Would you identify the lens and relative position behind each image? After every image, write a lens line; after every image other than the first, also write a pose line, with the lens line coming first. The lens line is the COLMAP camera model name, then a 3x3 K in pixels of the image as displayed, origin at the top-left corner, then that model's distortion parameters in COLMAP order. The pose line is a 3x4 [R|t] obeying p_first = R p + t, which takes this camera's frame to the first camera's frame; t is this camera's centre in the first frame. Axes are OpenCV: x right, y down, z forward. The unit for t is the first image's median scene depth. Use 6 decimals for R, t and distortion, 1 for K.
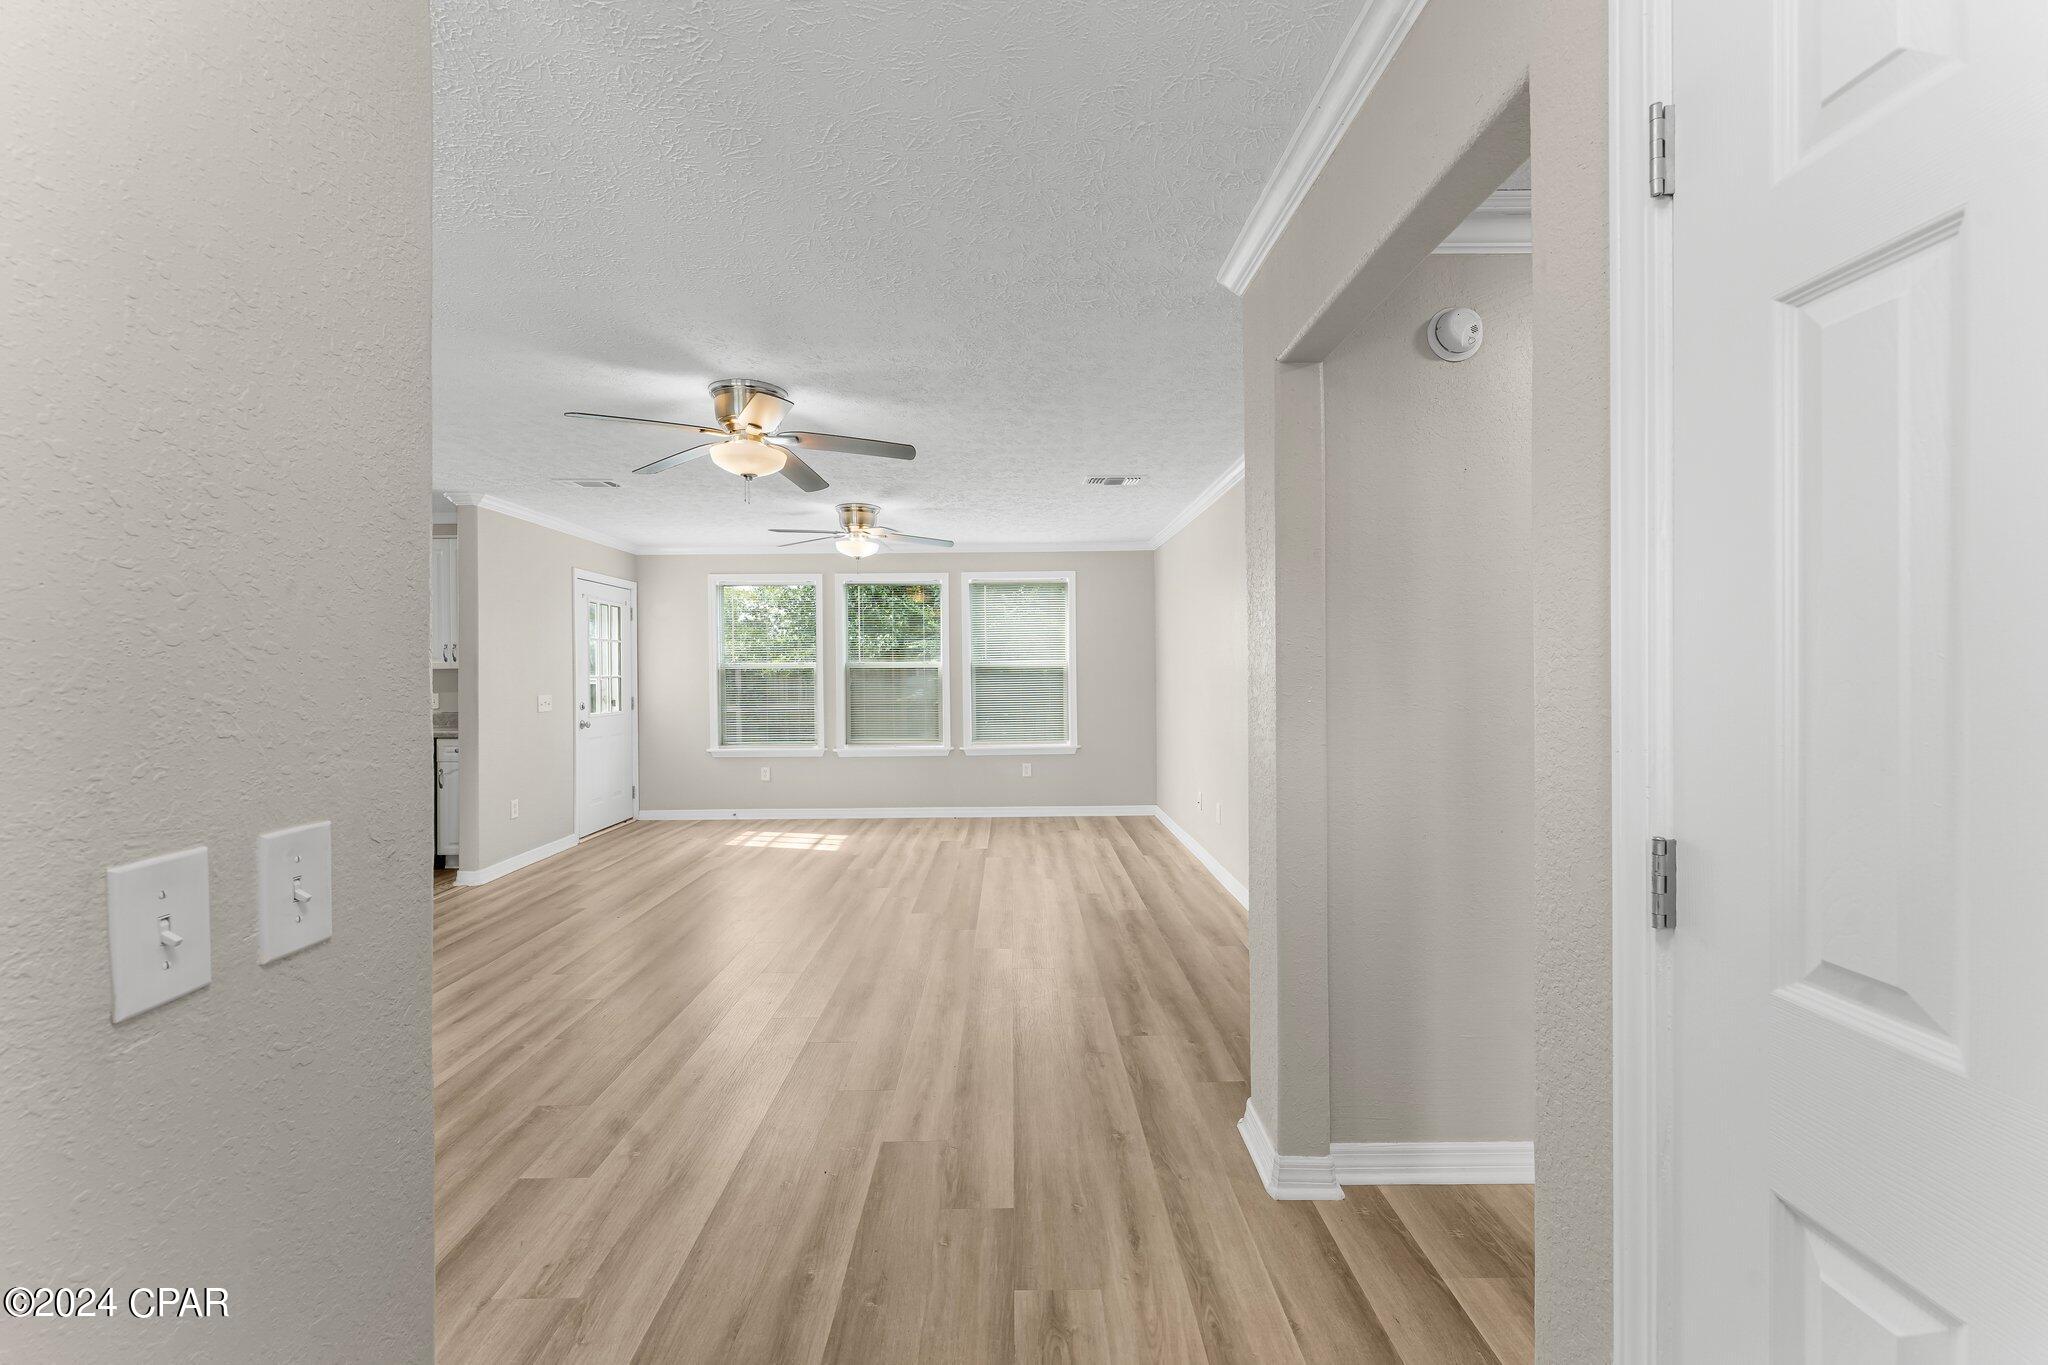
lens RADIAL K [[814.9, 0, 1020.0], [0, 814.9, 683.4], [0, 0, 1]] dist [-0.000520, -0.000092]
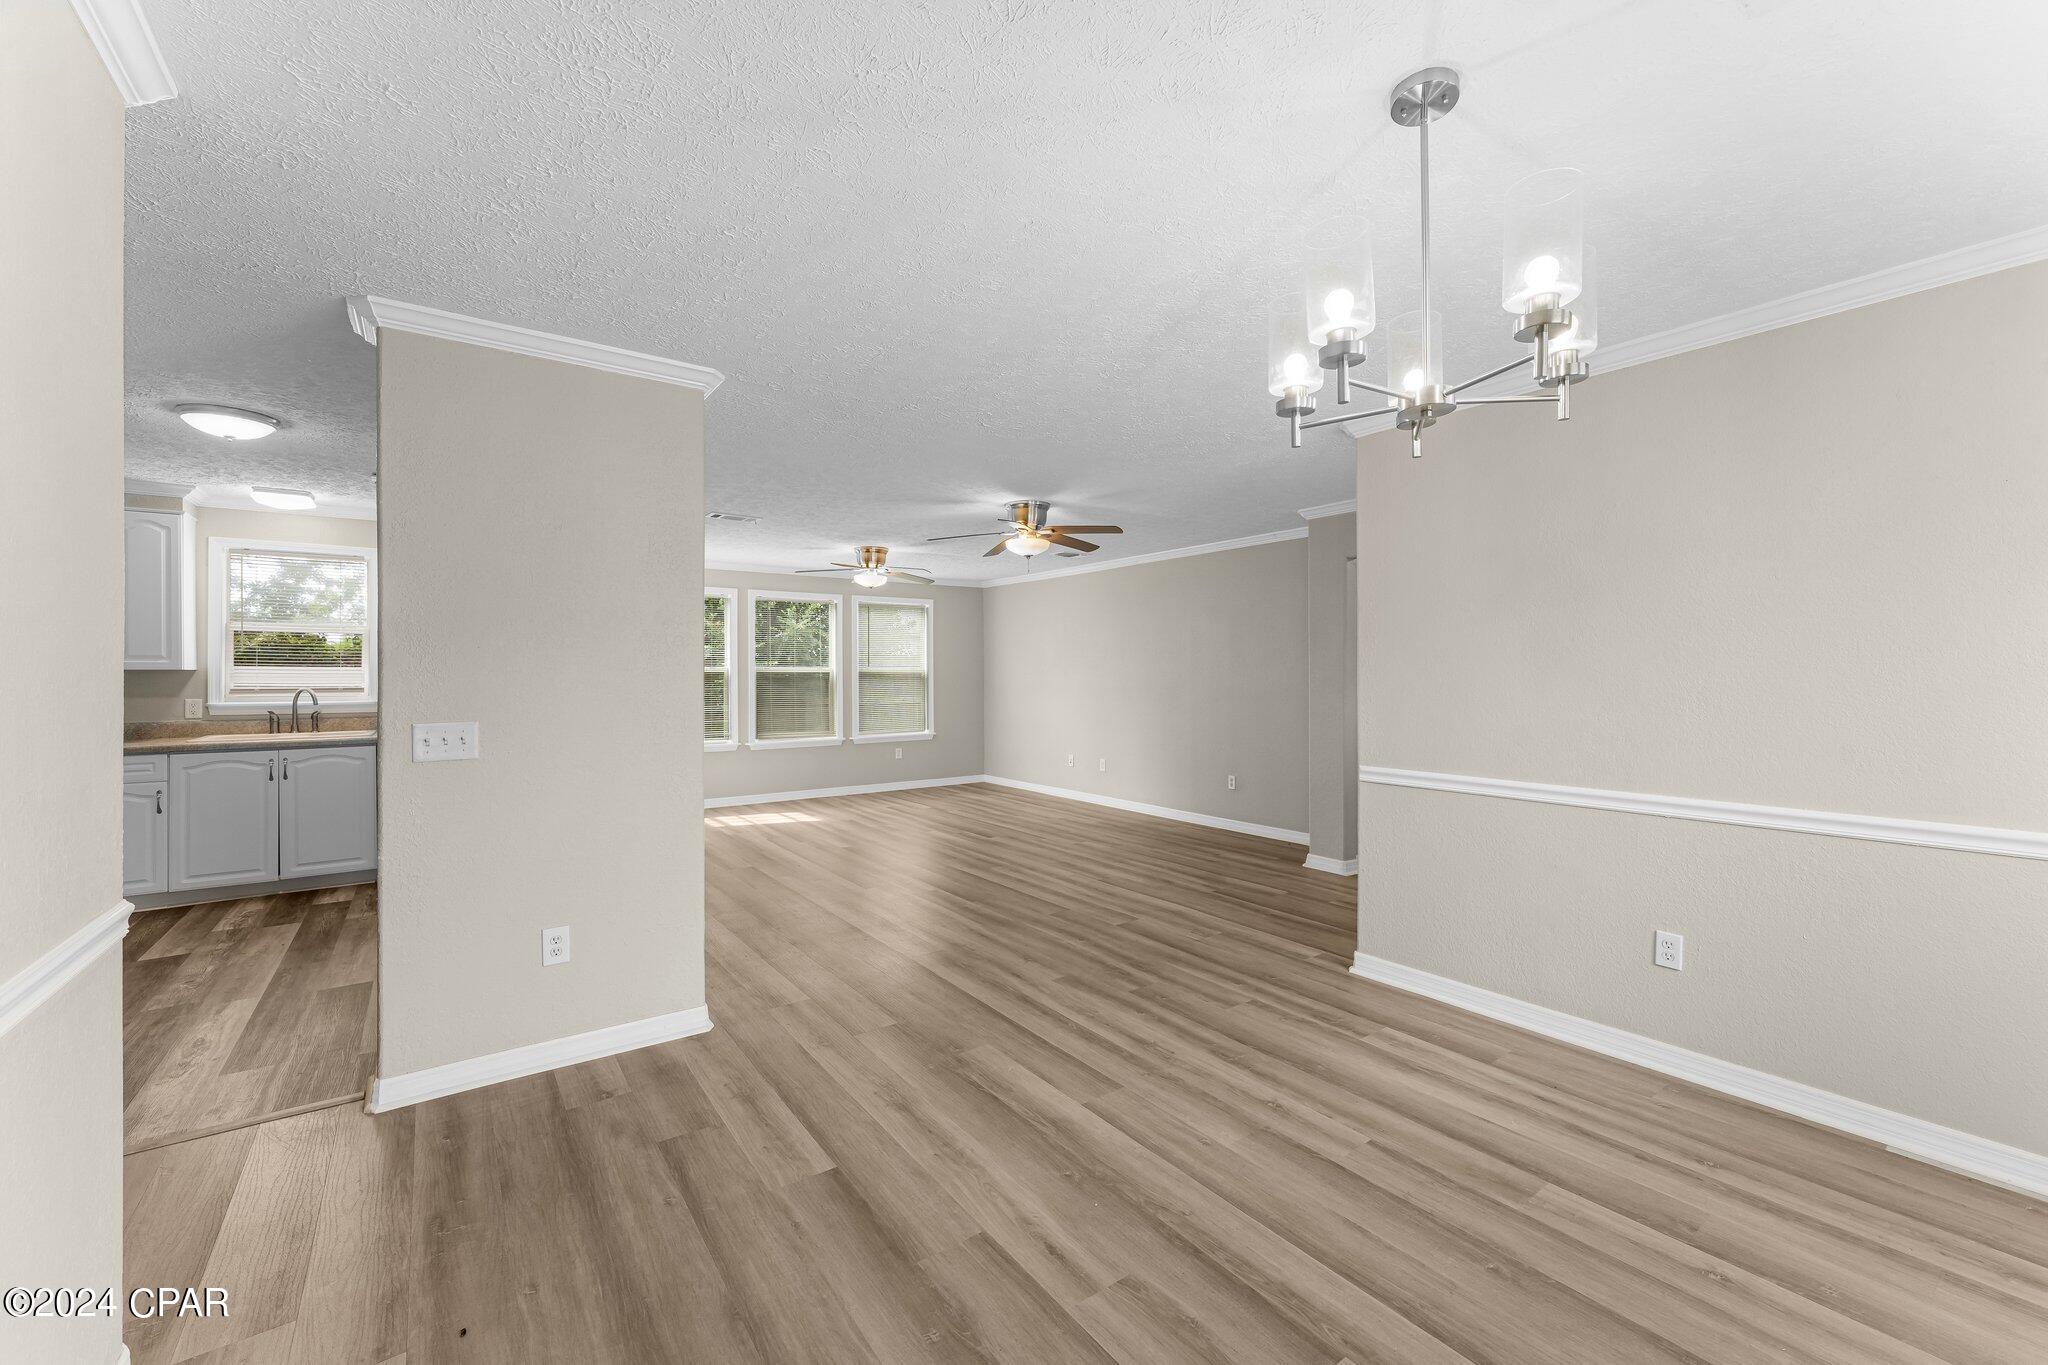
lens RADIAL K [[814.9, 0, 1020.0], [0, 814.9, 683.4], [0, 0, 1]] dist [-0.000520, -0.000092]
pose [[0.819632, 0.001497, 0.572889, -0.641979], [0.002721, 0.999975, -0.006506, 0.006496], [-0.572884, 0.006891, 0.819607, -0.172552]]
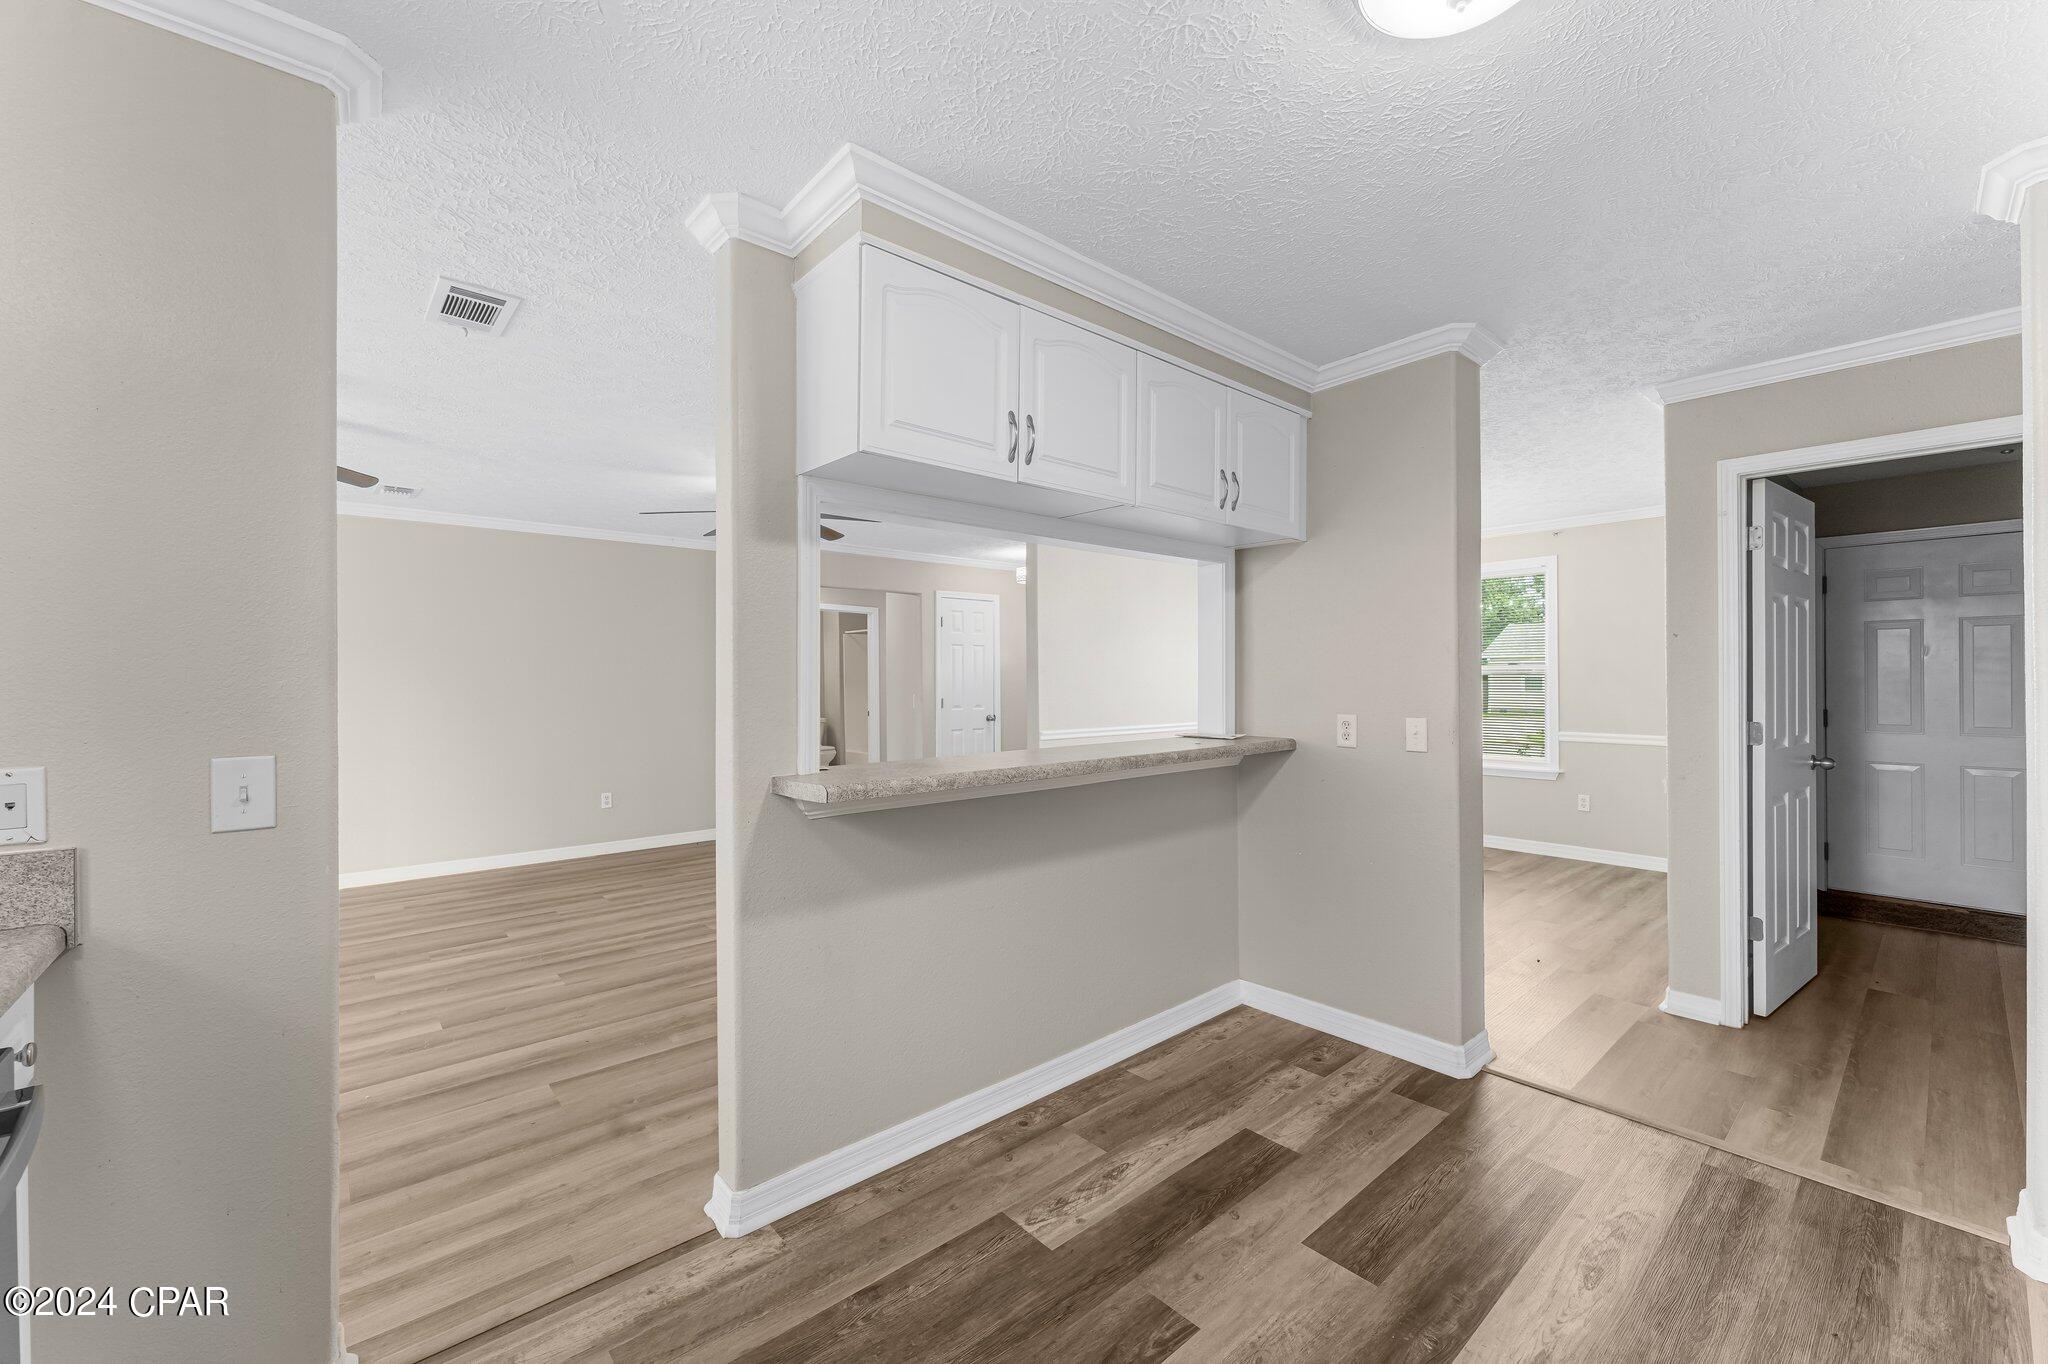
lens RADIAL K [[814.9, 0, 1020.0], [0, 814.9, 682.9], [0, 0, 1]] dist [-0.000520, -0.000092]
pose [[-0.646807, 0.005180, 0.762636, -0.844462], [0.018953, 0.999777, 0.009283, -0.004335], [-0.762418, 0.020458, -0.646761, 0.793635]]
